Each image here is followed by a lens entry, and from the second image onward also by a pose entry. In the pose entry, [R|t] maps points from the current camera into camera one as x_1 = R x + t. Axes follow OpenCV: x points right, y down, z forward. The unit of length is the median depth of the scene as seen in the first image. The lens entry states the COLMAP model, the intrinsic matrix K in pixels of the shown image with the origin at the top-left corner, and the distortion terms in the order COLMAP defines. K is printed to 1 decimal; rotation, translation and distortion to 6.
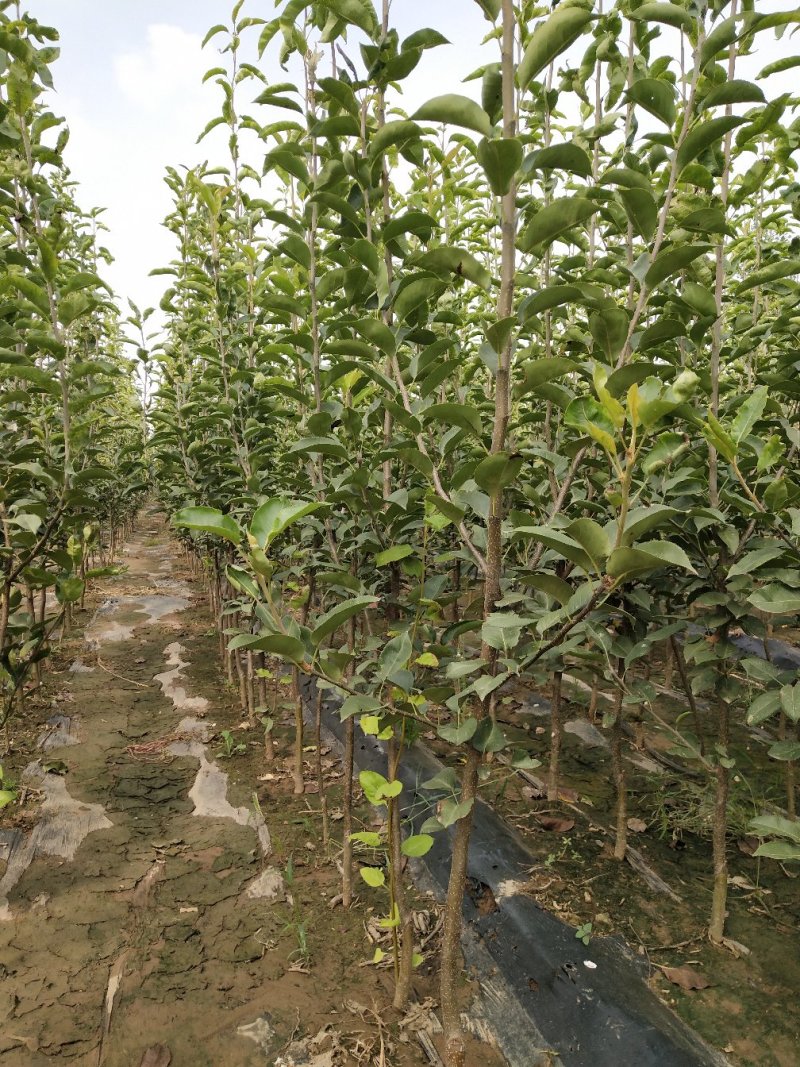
lens RADIAL K [[863.5, 0, 400.0], [0, 863.5, 533.5], [0, 0, 1]] dist [-0.038274, 0.074596]
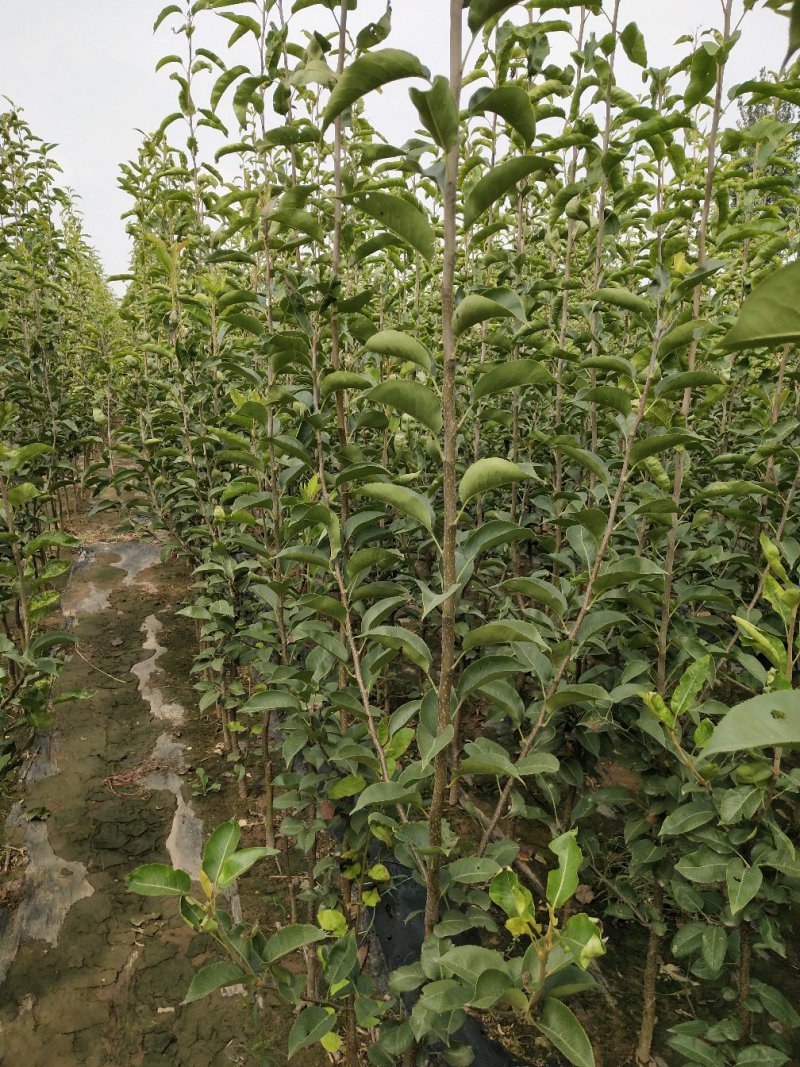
lens RADIAL K [[863.5, 0, 400.0], [0, 863.5, 533.5], [0, 0, 1]] dist [-0.038274, 0.074596]
pose [[0.999732, 0.010074, 0.020841, 0.015271], [-0.013691, 0.983303, 0.181463, -0.250602], [-0.018665, -0.181699, 0.983177, 0.022429]]
